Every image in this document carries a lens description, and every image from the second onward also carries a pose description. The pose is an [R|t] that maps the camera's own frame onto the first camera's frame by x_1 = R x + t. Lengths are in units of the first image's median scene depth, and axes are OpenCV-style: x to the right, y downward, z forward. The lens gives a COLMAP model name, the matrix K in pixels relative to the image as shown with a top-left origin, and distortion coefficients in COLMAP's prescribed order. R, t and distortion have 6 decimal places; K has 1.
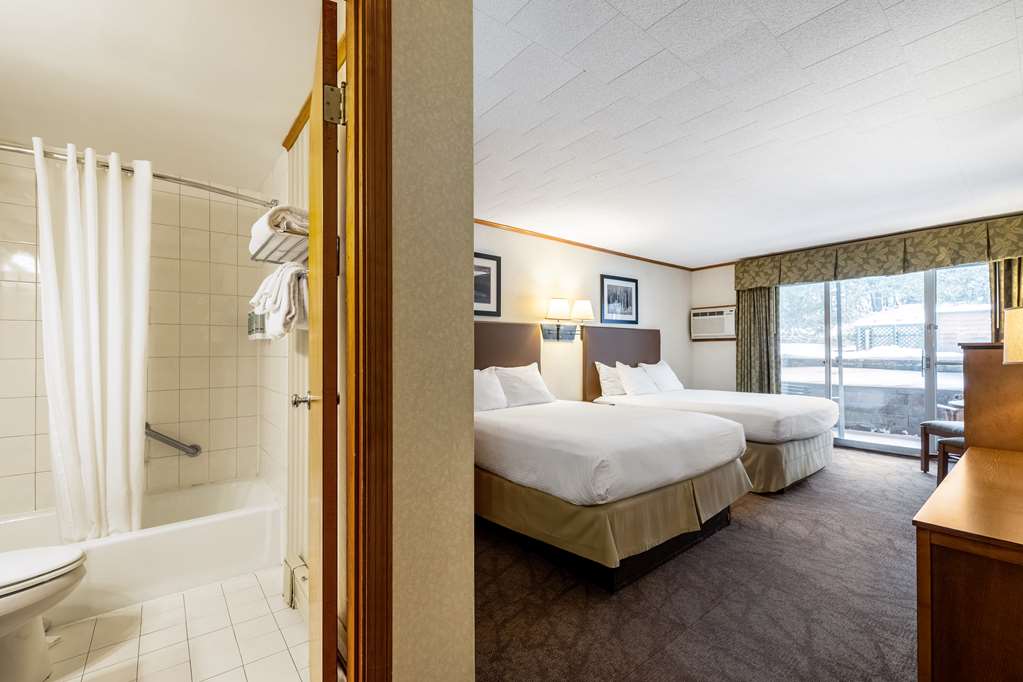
lens RADIAL K [[429.5, 0, 509.8], [0, 429.5, 344.8], [0, 0, 1]] dist [-0.002488, 0.000034]
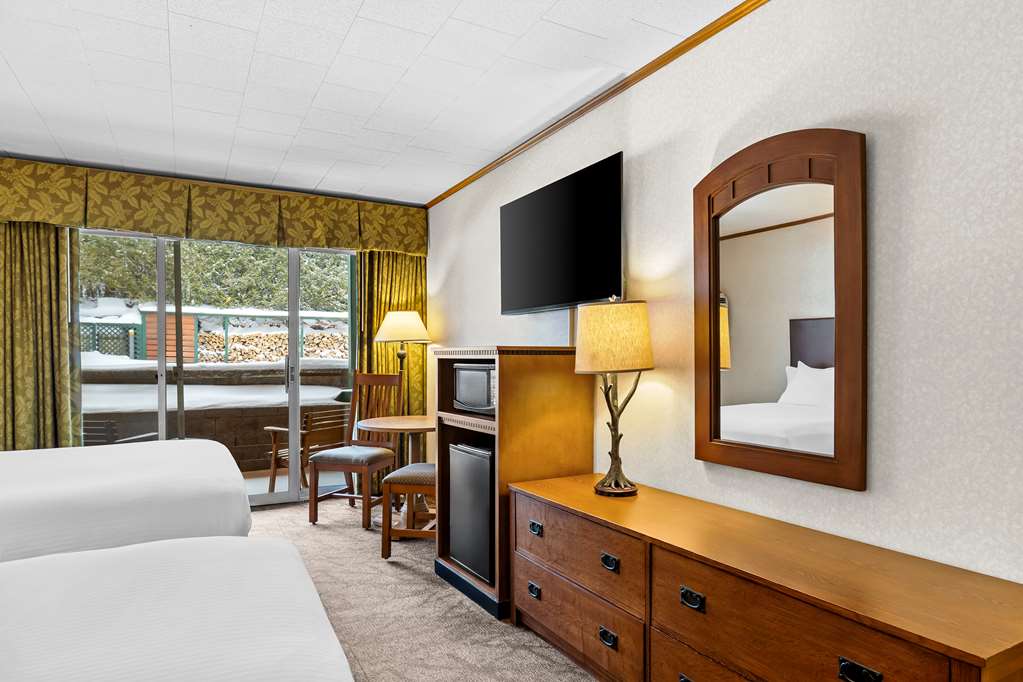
lens RADIAL K [[597.8, 0, 511.1], [0, 597.8, 367.4], [0, 0, 1]] dist [-0.004314, 0.000896]
pose [[0.172418, -0.012651, 0.984943, 0.022614], [-0.016288, 0.999744, 0.015693, 0.008335], [-0.984889, -0.018749, 0.172168, 0.435911]]
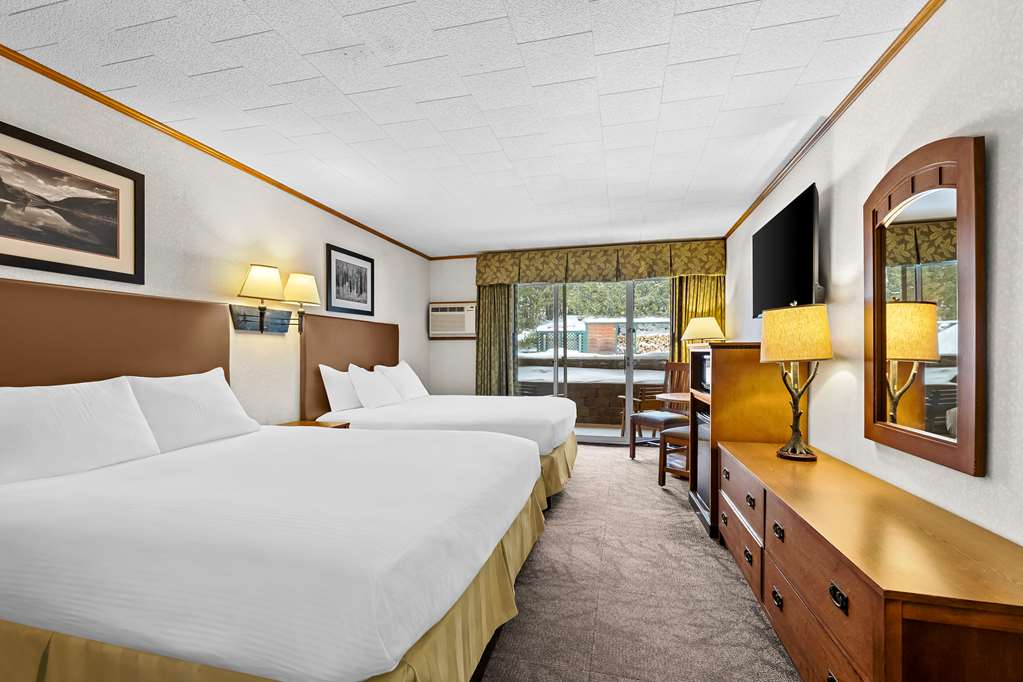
lens RADIAL K [[444.1, 0, 512.5], [0, 444.1, 353.5], [0, 0, 1]] dist [0.001151, 0.000595]
pose [[0.794950, 0.001355, 0.606674, 0.007358], [-0.012758, 0.999814, 0.014484, 0.006816], [-0.606541, -0.019254, 0.794819, 0.235300]]
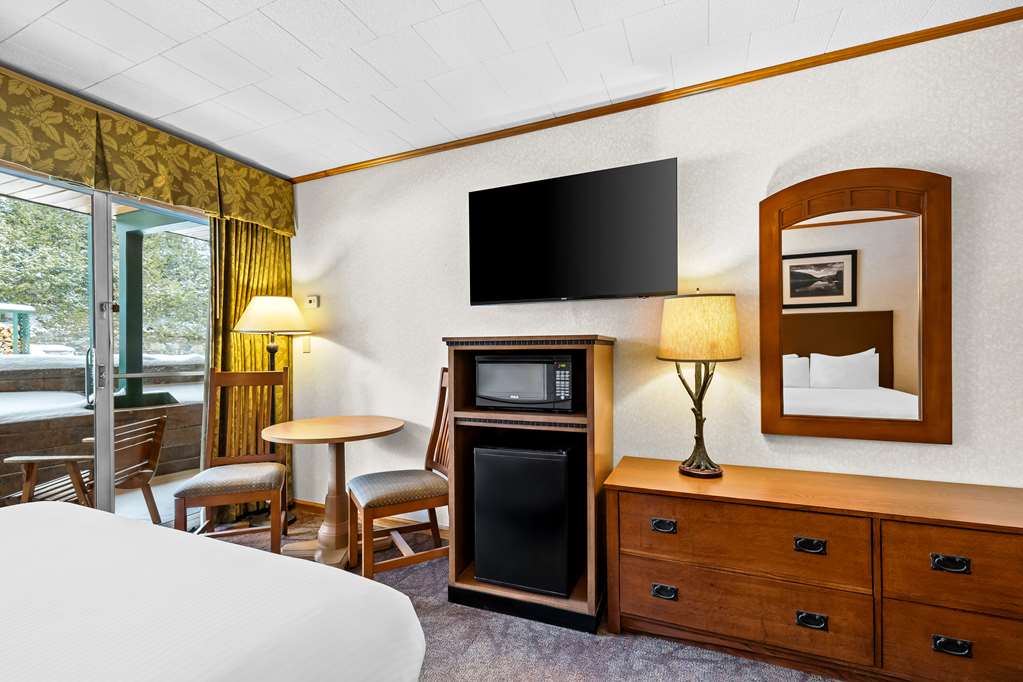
lens RADIAL K [[444.1, 0, 512.5], [0, 444.1, 353.5], [0, 0, 1]] dist [0.001151, 0.000595]
pose [[-0.460114, 0.003538, 0.887853, 0.266504], [-0.004694, 0.999968, -0.006418, 0.015979], [-0.887847, -0.007120, -0.460083, 0.783868]]
